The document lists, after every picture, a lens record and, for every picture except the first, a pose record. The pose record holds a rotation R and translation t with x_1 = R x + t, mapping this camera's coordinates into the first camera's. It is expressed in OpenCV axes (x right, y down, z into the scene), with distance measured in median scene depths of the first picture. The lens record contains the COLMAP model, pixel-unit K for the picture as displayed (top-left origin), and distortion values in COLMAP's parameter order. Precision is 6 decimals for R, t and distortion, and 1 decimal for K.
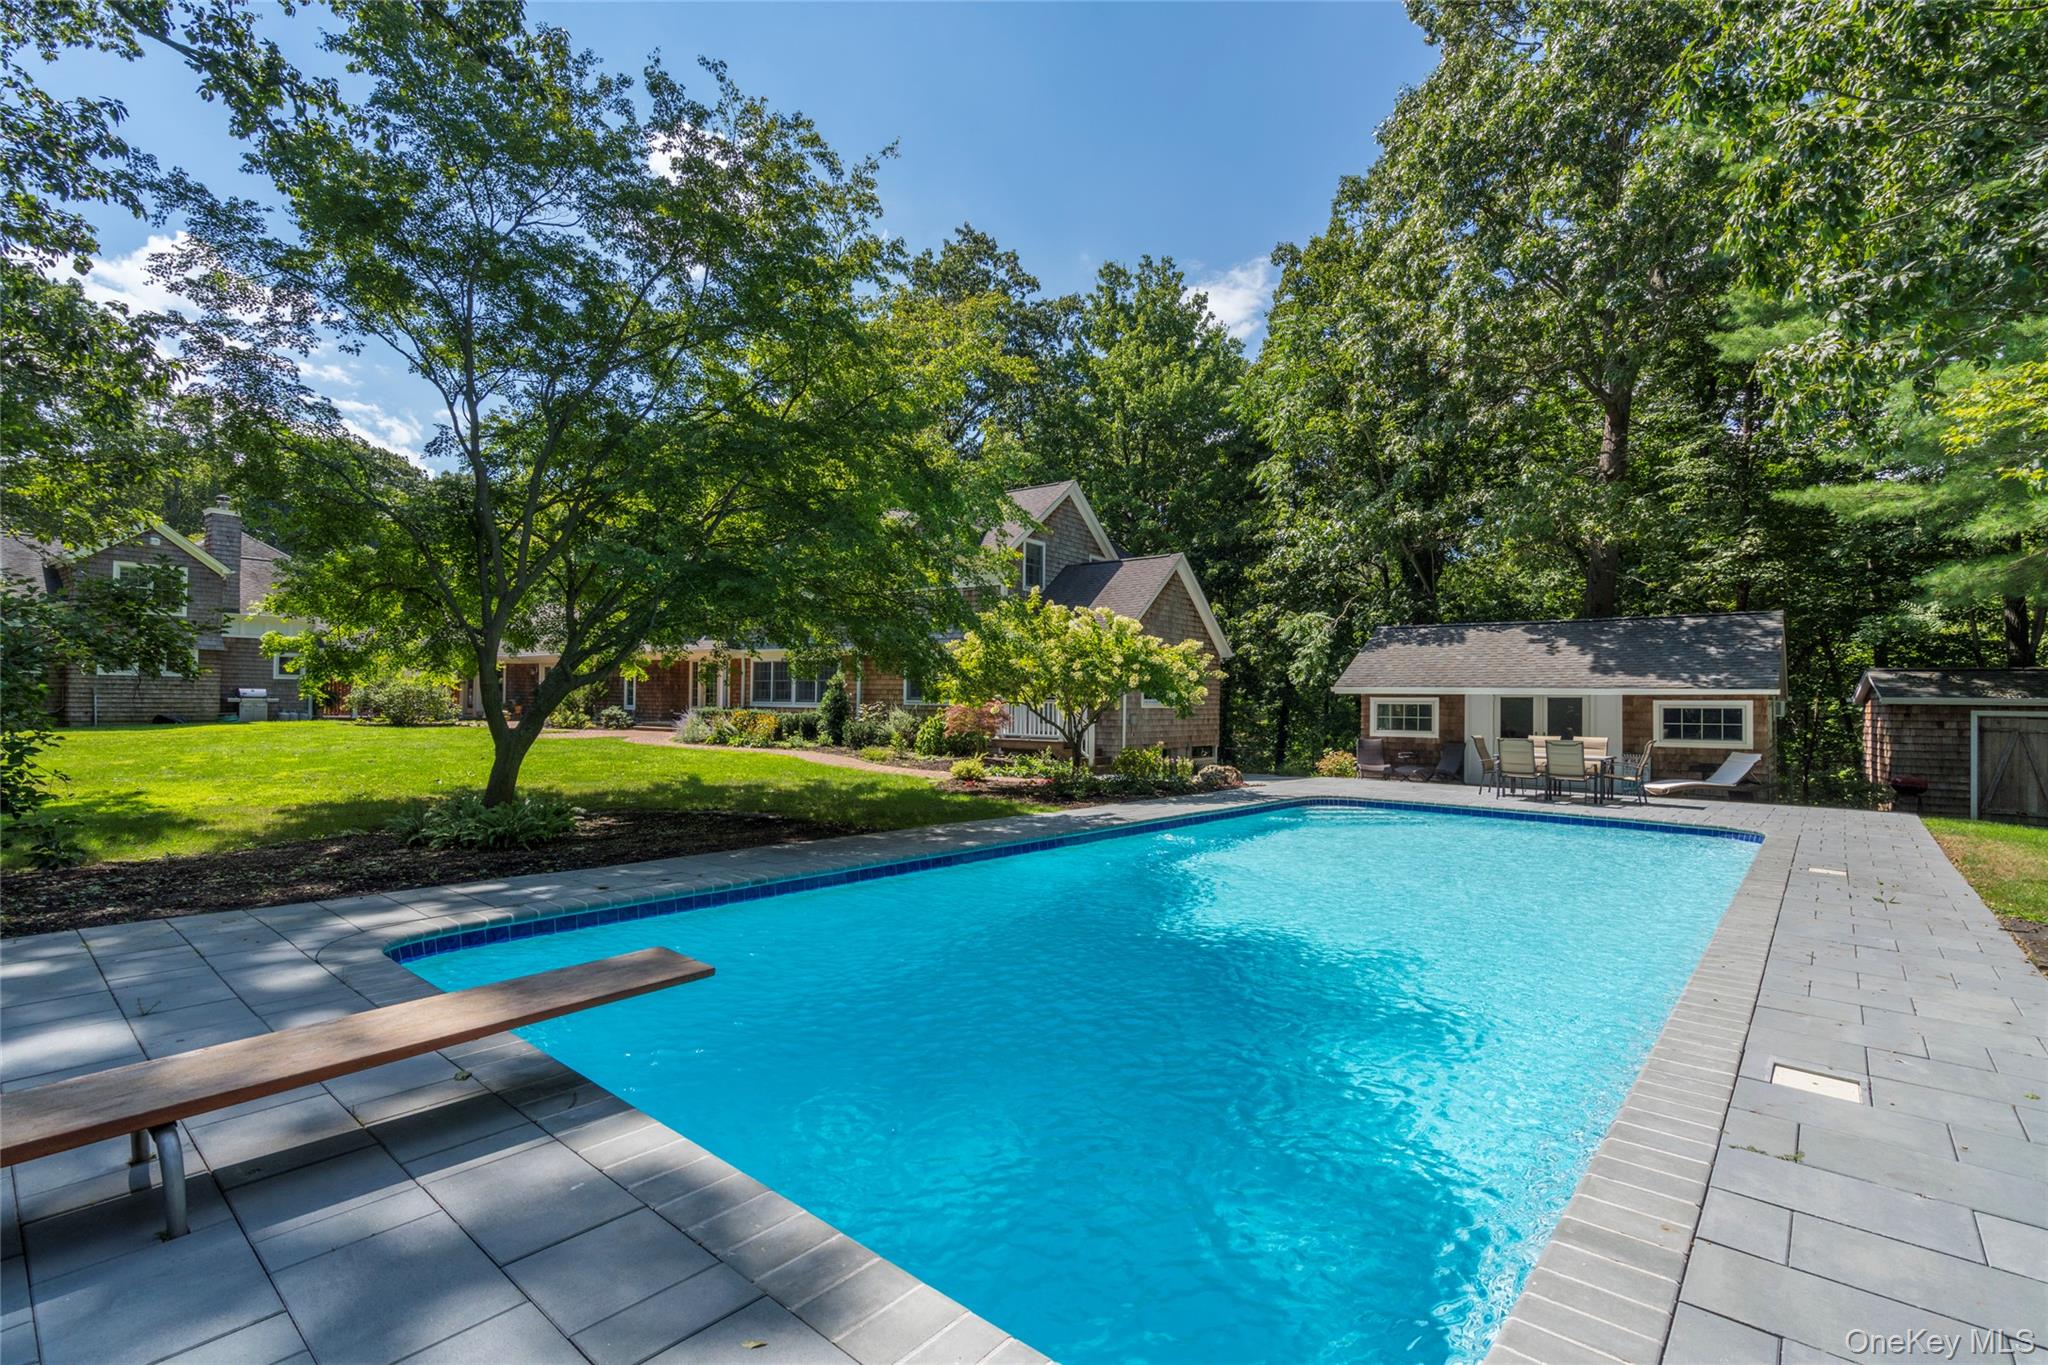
lens RADIAL K [[919.0, 0, 1017.0], [0, 919.0, 688.9], [0, 0, 1]] dist [-0.000981, 0.000075]
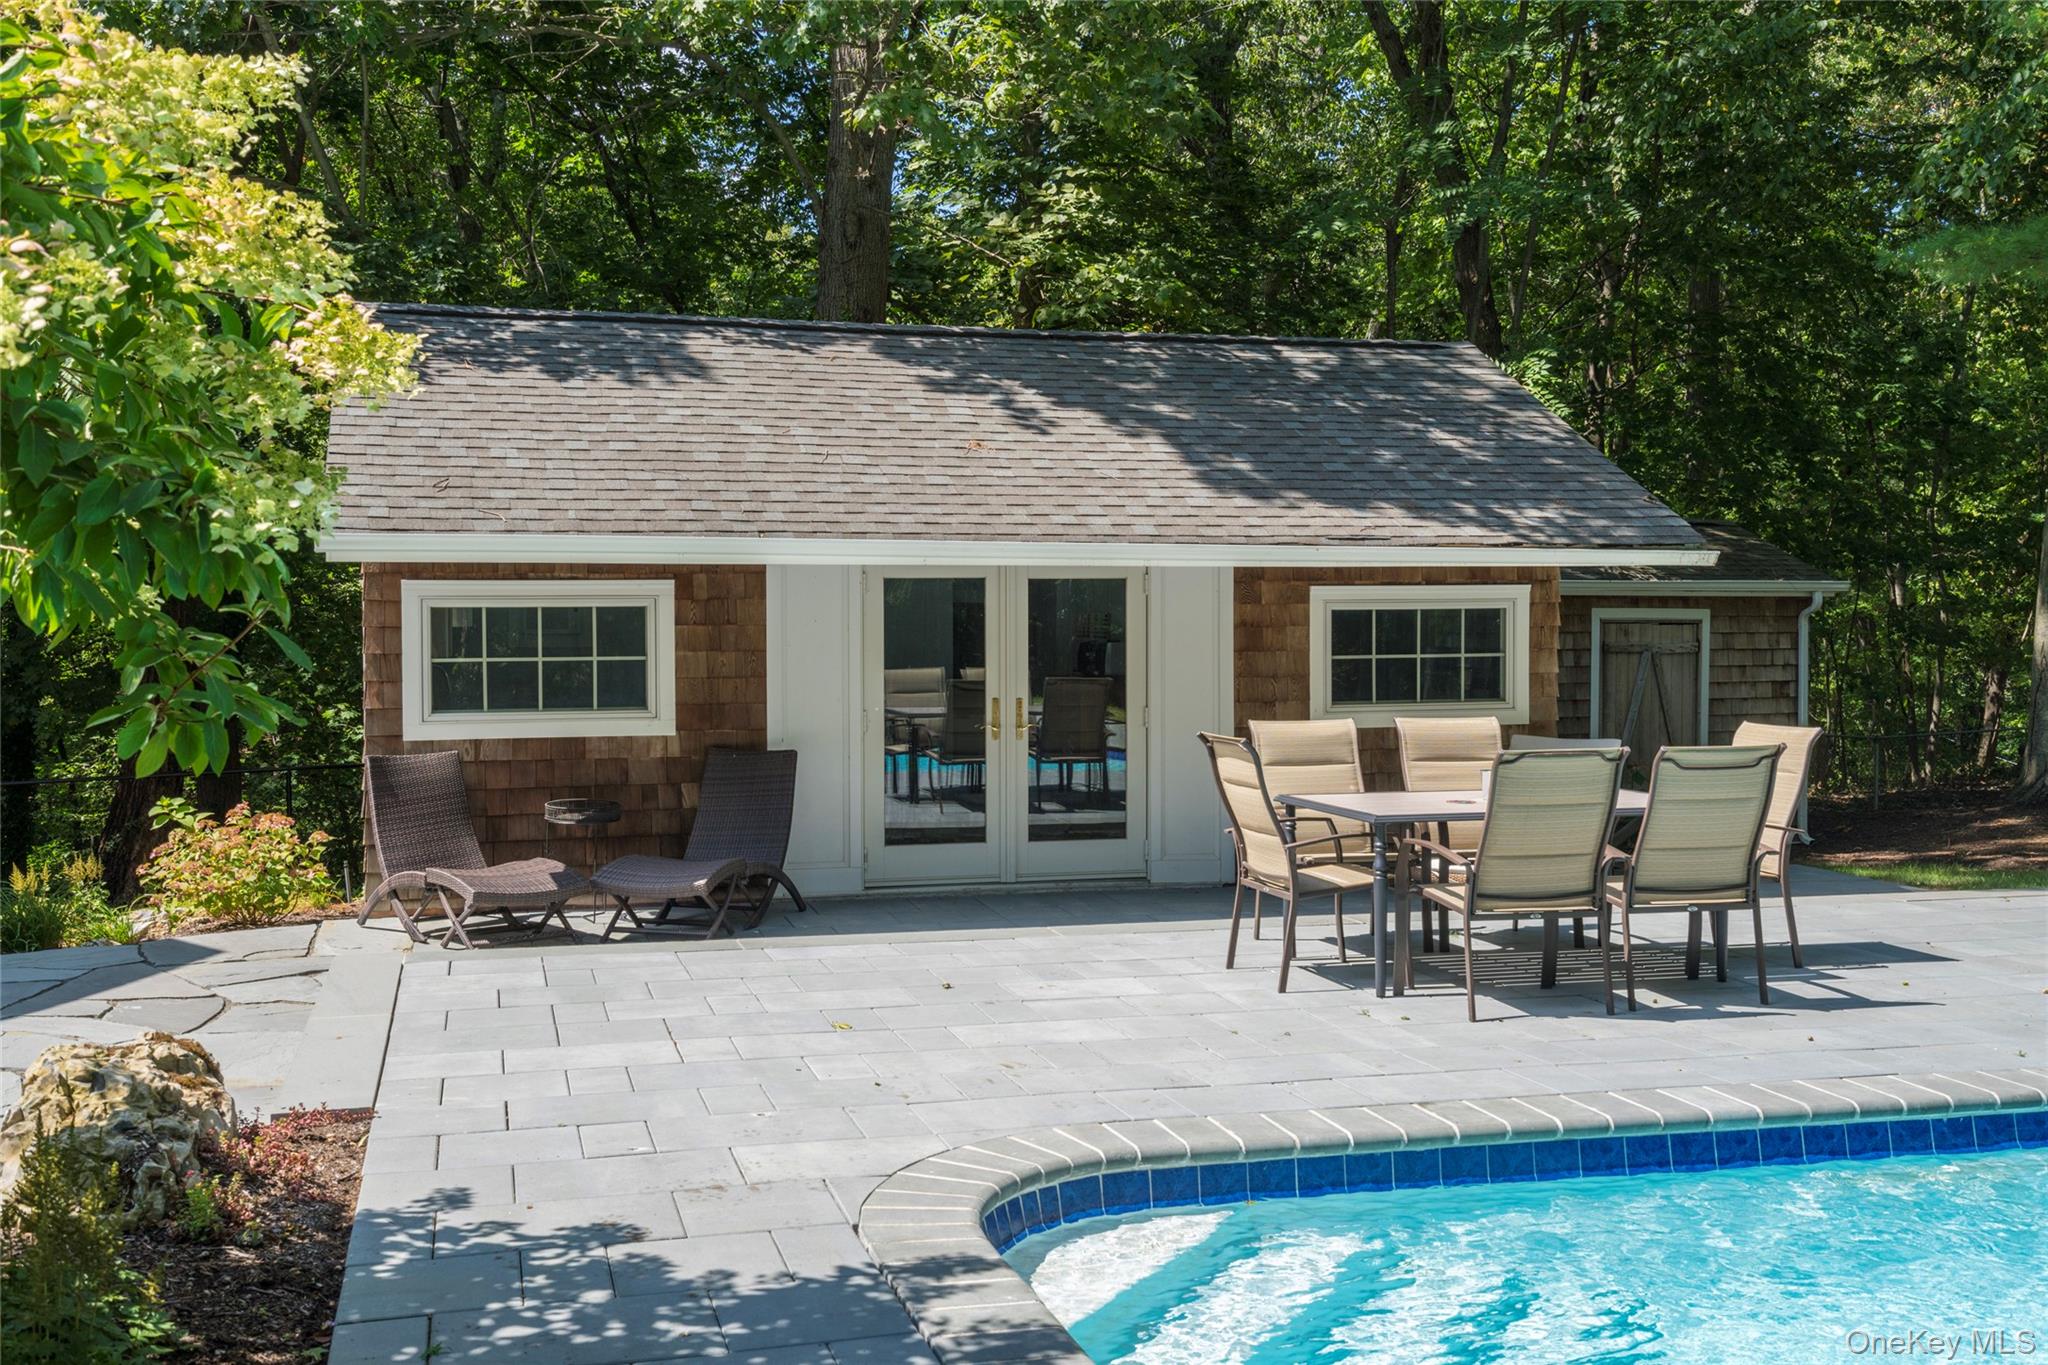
lens RADIAL K [[2049.2, 0, 1024.0], [0, 2049.2, 682.5], [0, 0, 1]] dist [0.003931, 0.002895]
pose [[0.571709, -0.039788, 0.819491, 0.040569], [-0.002434, 0.998737, 0.050189, 0.009224], [-0.820453, -0.030688, 0.570890, 0.601006]]
